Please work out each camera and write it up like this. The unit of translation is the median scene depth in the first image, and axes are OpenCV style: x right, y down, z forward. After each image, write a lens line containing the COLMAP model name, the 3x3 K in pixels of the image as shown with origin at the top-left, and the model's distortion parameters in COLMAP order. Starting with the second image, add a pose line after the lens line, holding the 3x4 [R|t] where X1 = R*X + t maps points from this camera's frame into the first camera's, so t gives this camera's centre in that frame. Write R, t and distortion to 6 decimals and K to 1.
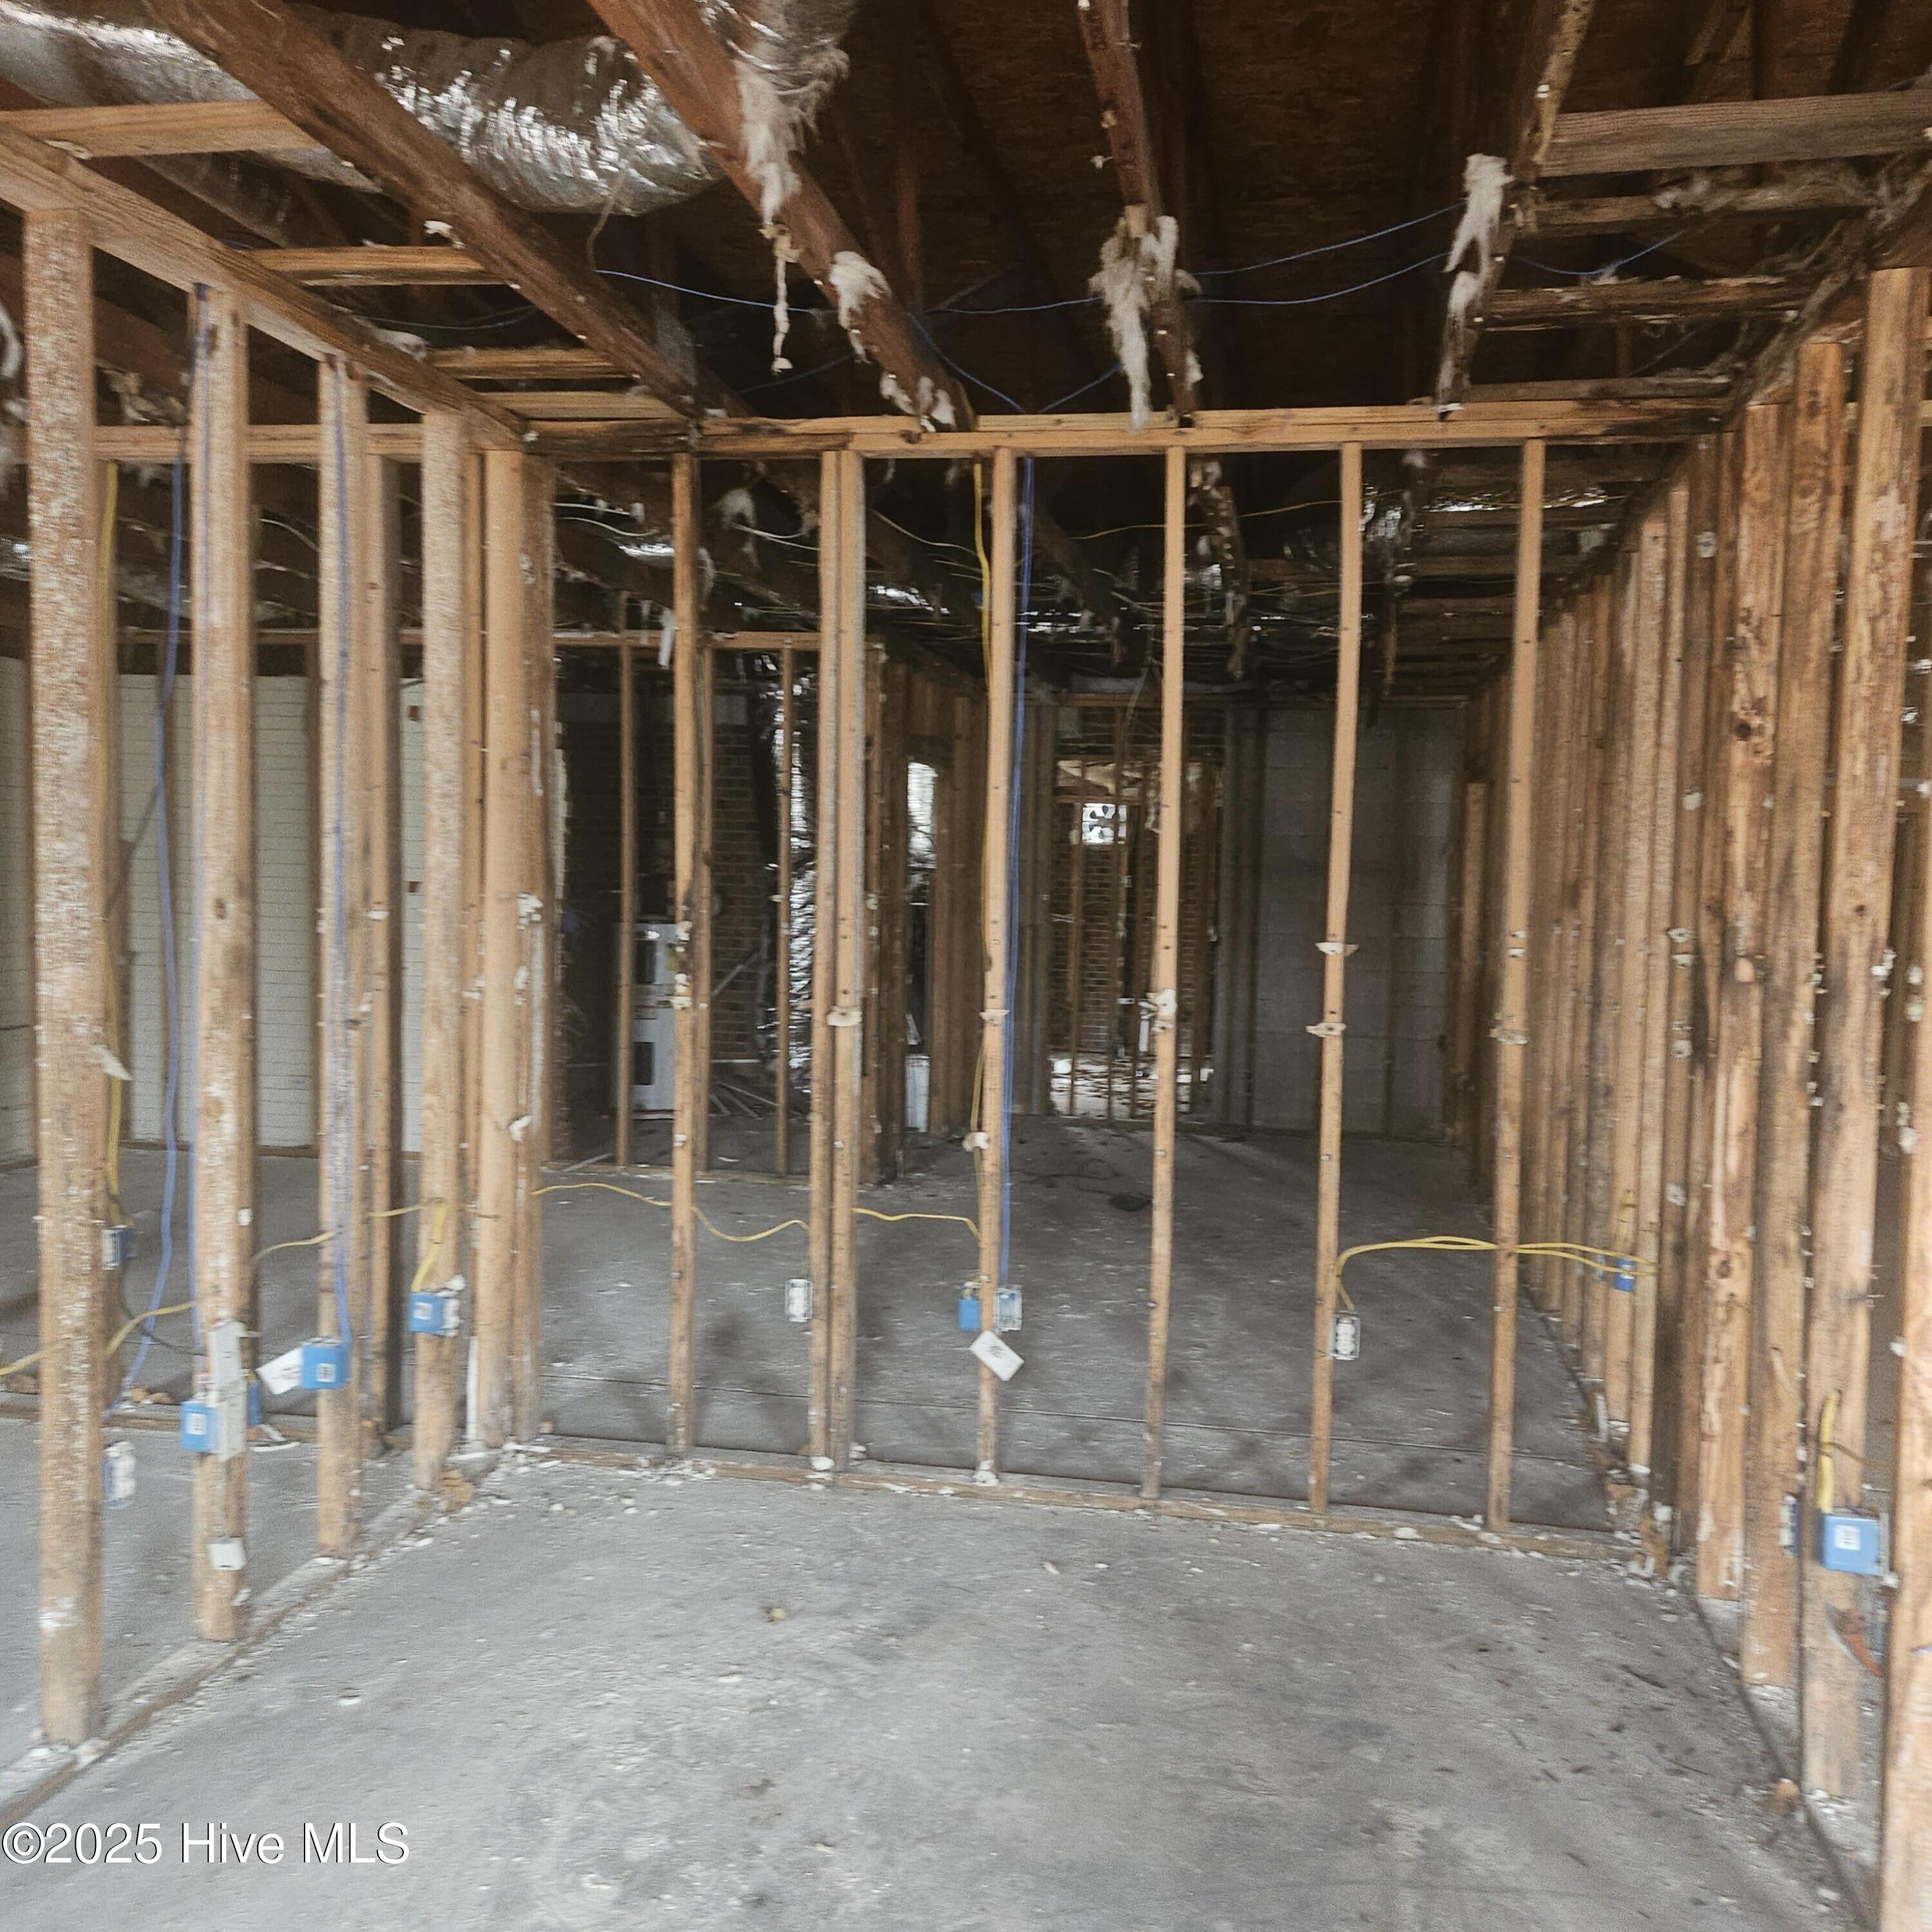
lens RADIAL K [[1707.9, 0, 976.2], [0, 1707.9, 969.5], [0, 0, 1]] dist [0.068979, -0.056672]
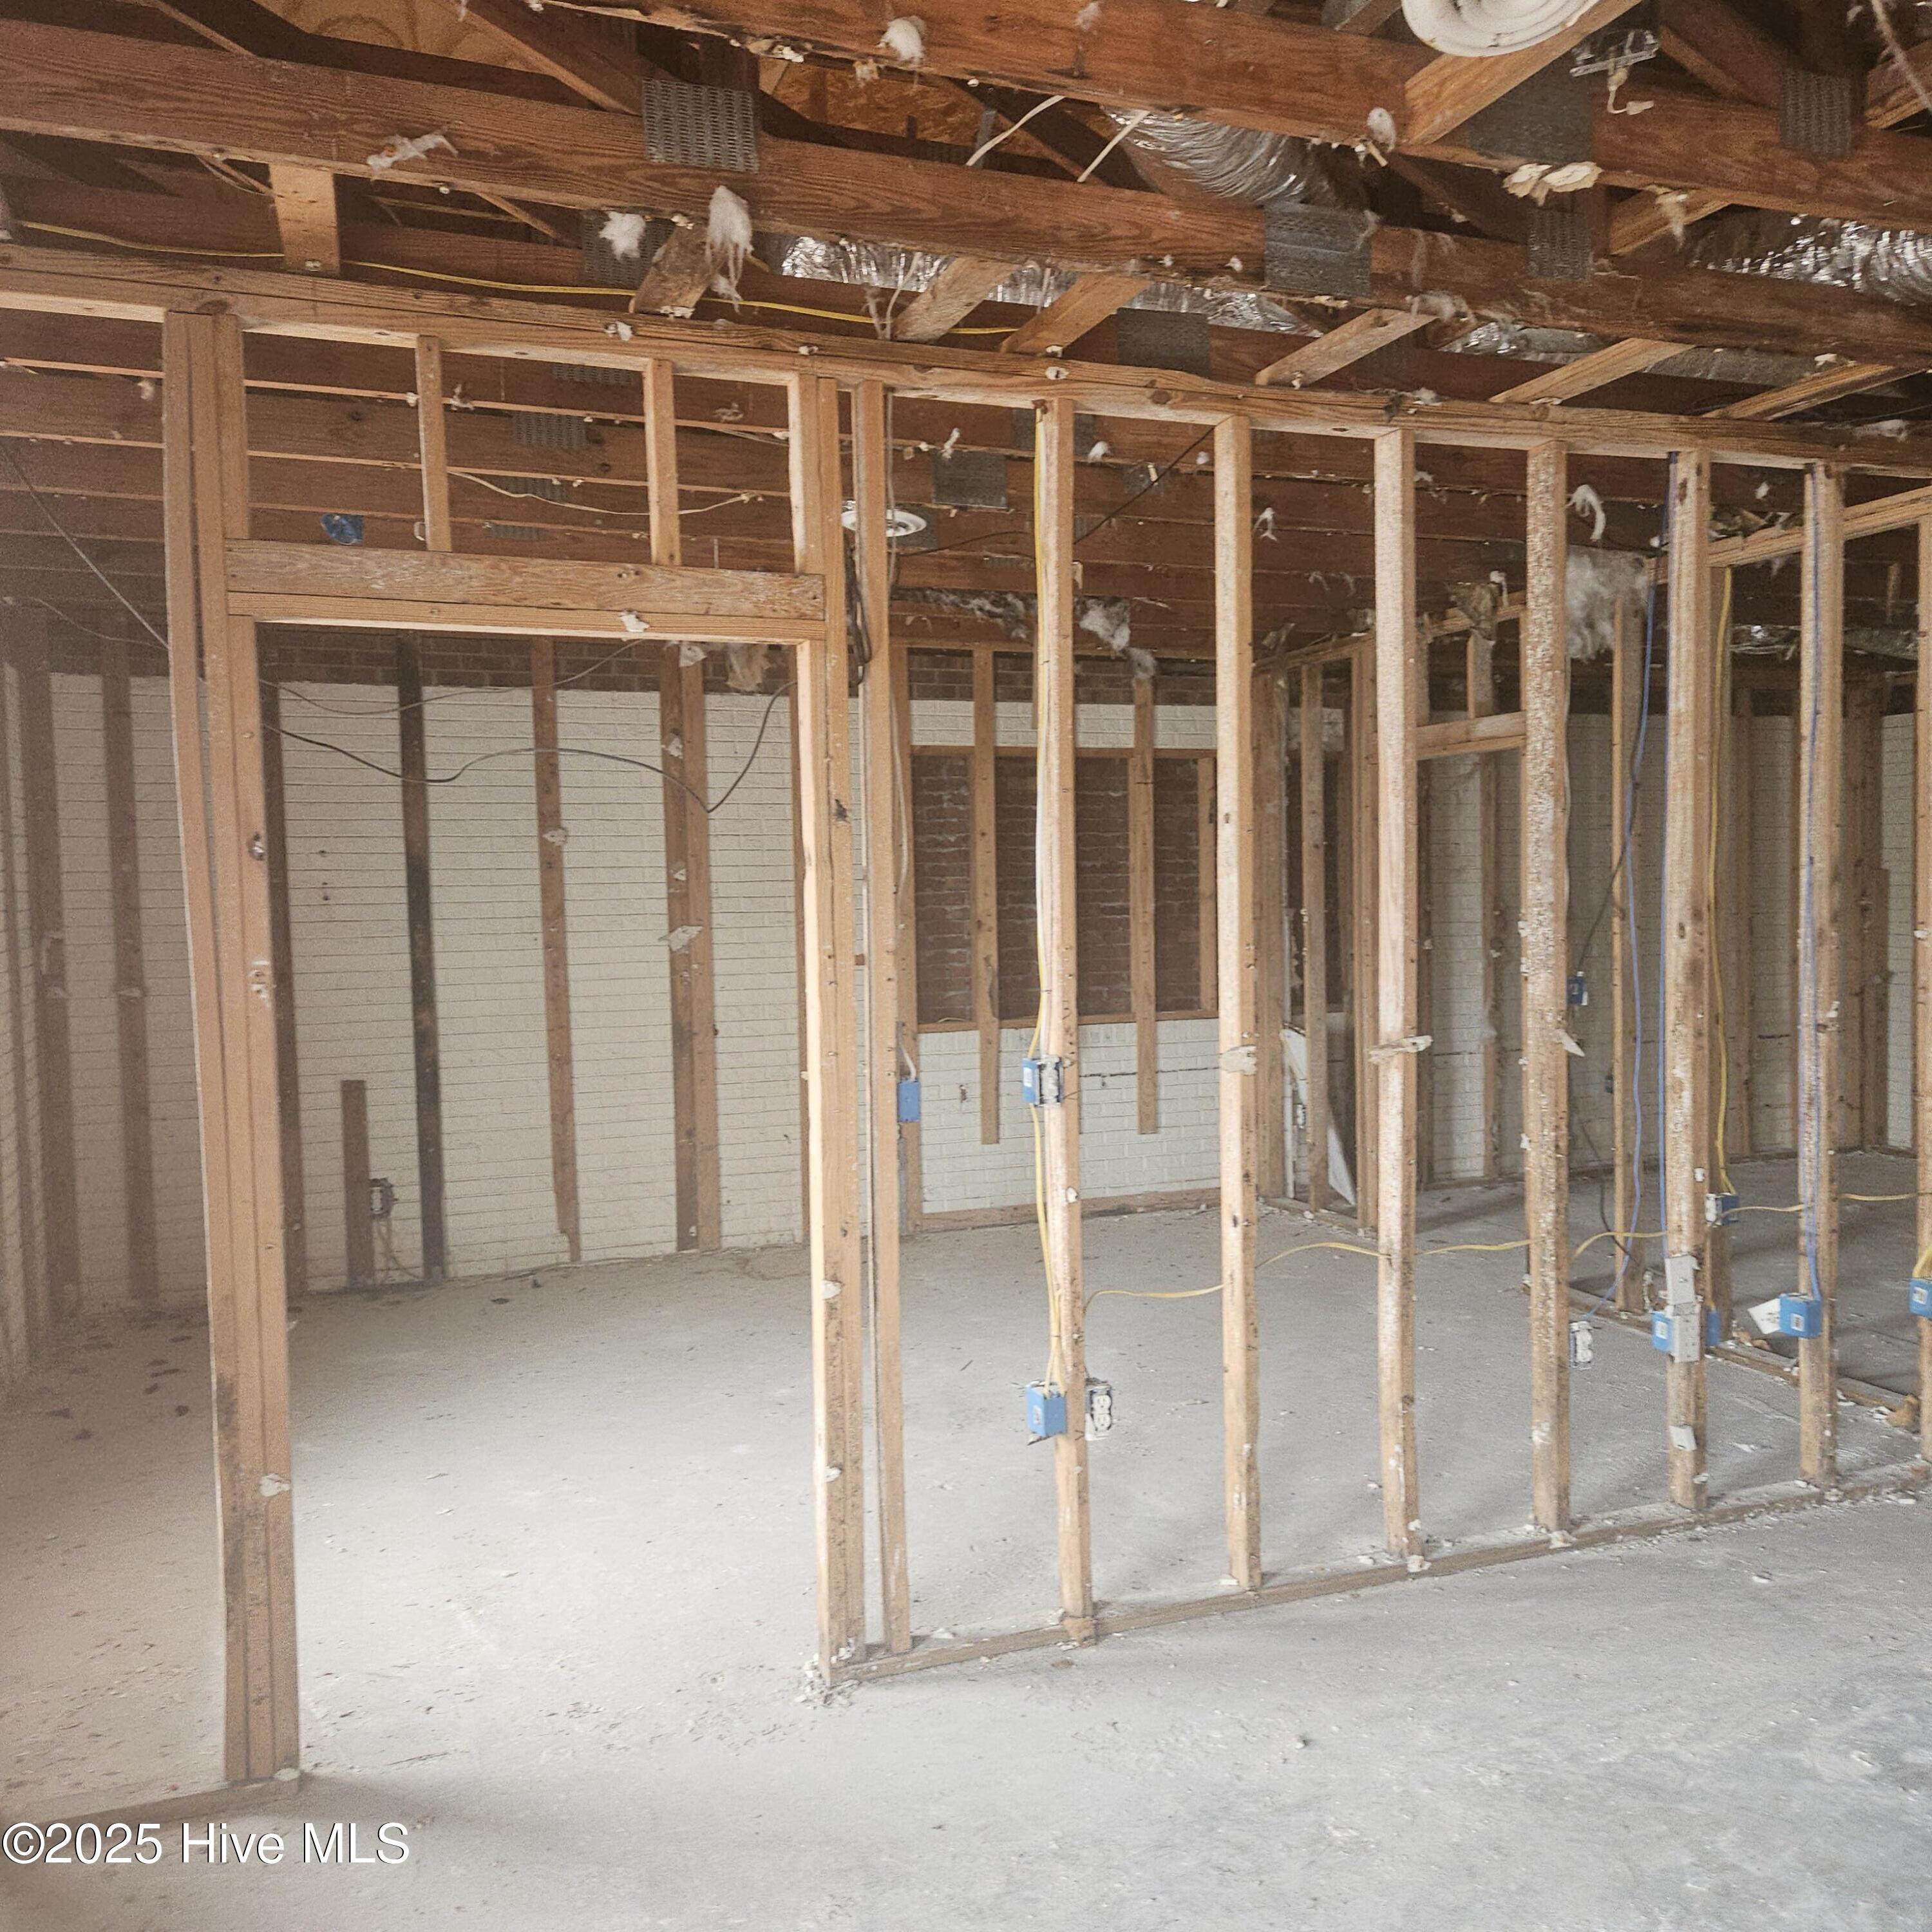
lens RADIAL K [[1707.9, 0, 962.4], [0, 1707.9, 969.6], [0, 0, 1]] dist [0.068979, -0.056672]
pose [[0.500685, 0.007610, -0.865596, 0.410350], [-0.019624, 0.999804, -0.002562, 0.007622], [0.865407, 0.018269, 0.500736, -0.102938]]
